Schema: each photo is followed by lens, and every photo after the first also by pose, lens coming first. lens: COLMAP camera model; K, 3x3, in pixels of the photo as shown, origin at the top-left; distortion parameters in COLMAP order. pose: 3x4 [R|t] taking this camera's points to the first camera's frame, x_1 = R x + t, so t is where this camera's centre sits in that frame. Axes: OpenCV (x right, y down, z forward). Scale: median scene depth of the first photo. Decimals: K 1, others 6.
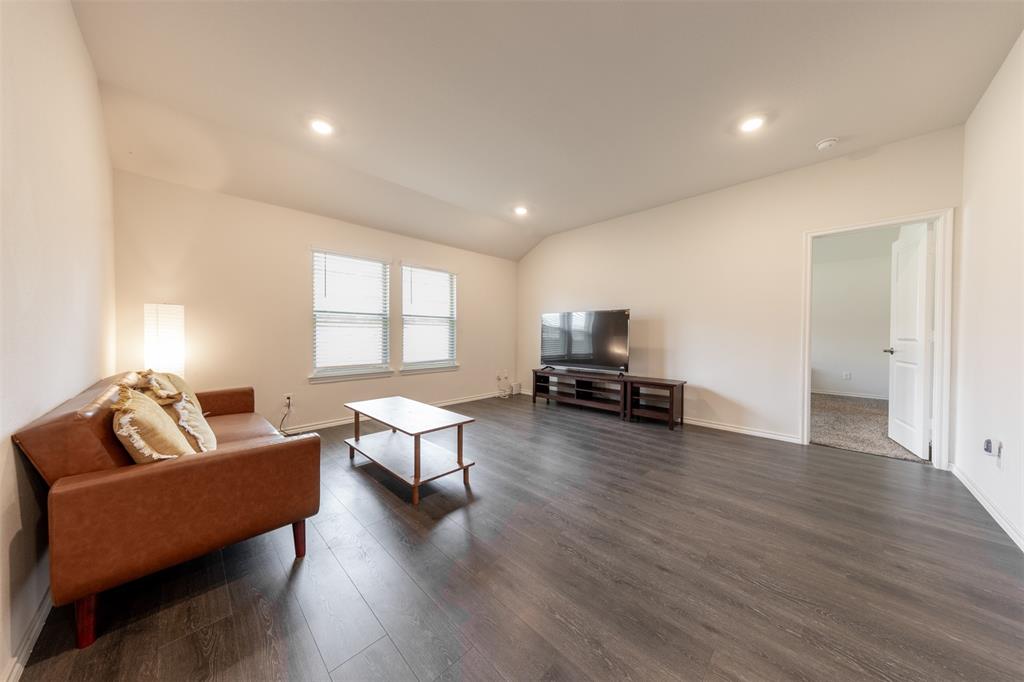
lens RADIAL K [[324.5, 0, 510.8], [0, 324.5, 338.4], [0, 0, 1]] dist [-0.000086, -0.000036]
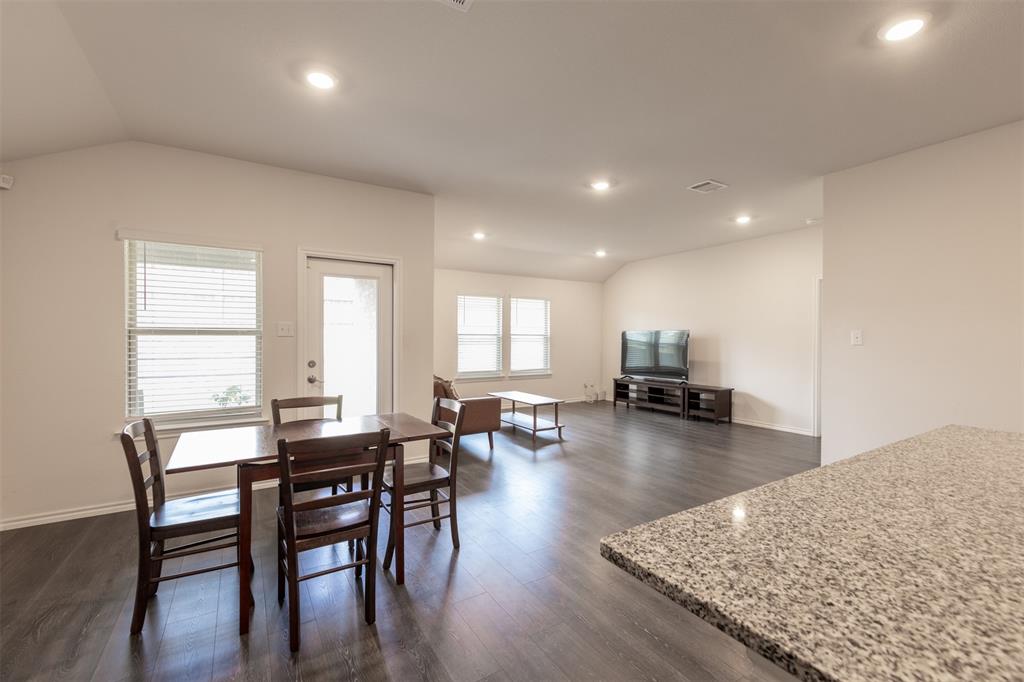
lens RADIAL K [[432.0, 0, 510.5], [0, 432.0, 338.8], [0, 0, 1]] dist [0.001812, 0.000120]
pose [[0.972024, -0.000413, -0.234882, 0.086584], [-0.002428, 0.999927, -0.011804, -0.034811], [0.234870, 0.012044, 0.971952, -0.758659]]
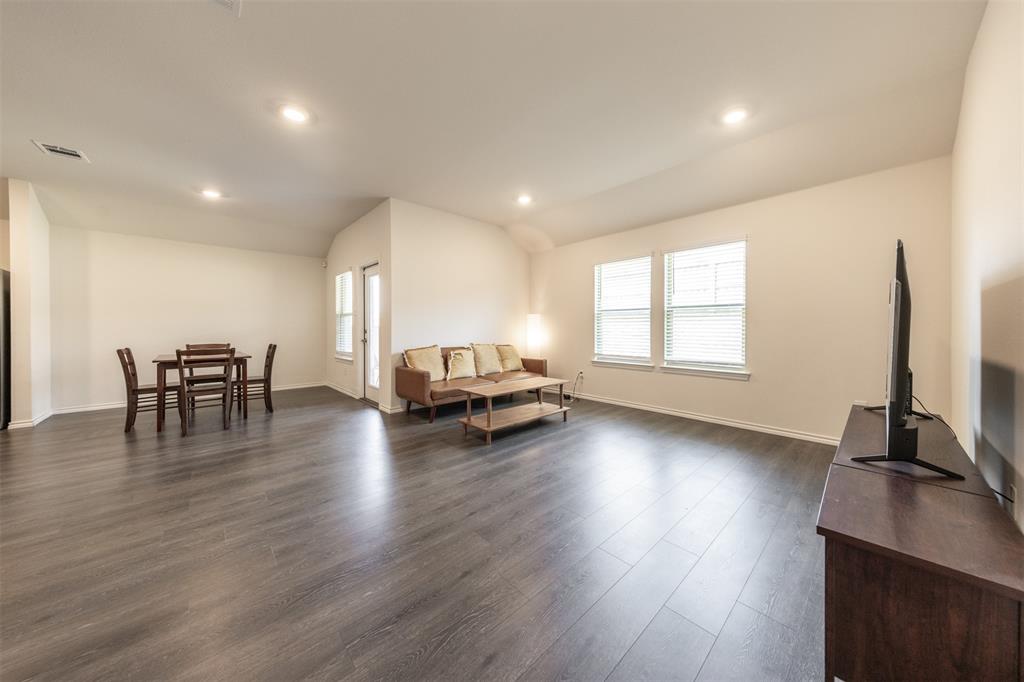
lens RADIAL K [[338.9, 0, 532.4], [0, 338.9, 327.3], [0, 0, 1]] dist [0.000933, -0.000146]
pose [[-0.019951, -0.005052, -0.999788, 0.656572], [-0.011456, 0.999923, -0.004824, -0.006048], [0.999735, 0.011357, -0.020007, 0.657379]]
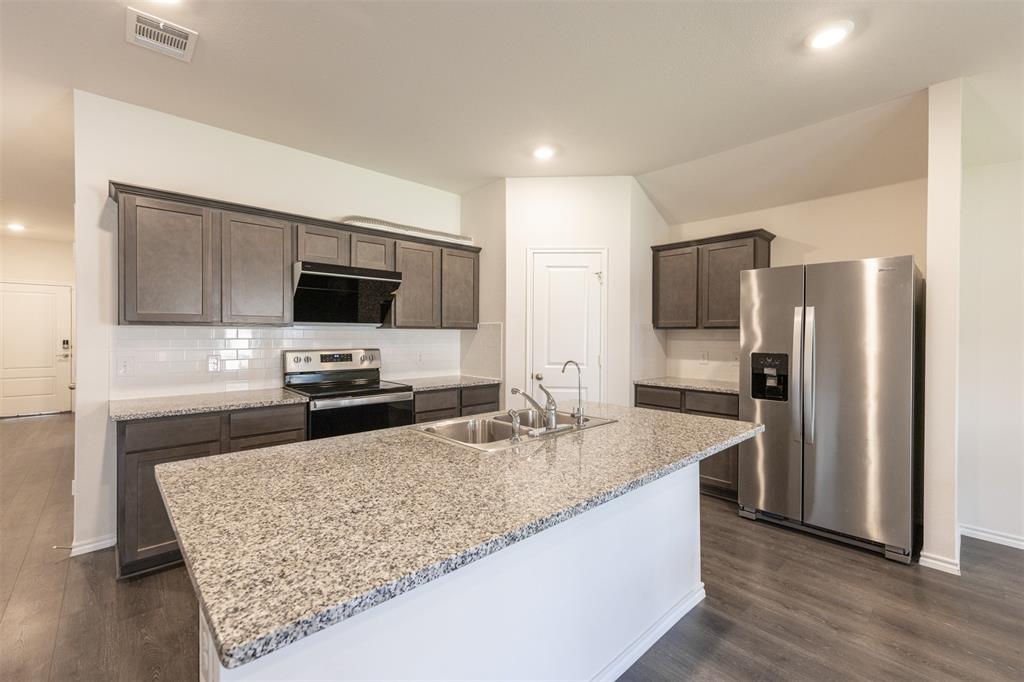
lens RADIAL K [[432.0, 0, 510.5], [0, 432.0, 338.8], [0, 0, 1]] dist [0.001812, 0.000120]
pose [[-0.998893, -0.013058, 0.045202, 0.342953], [-0.011954, 0.999626, 0.024605, -0.045819], [-0.045506, 0.024037, -0.998675, -0.095103]]
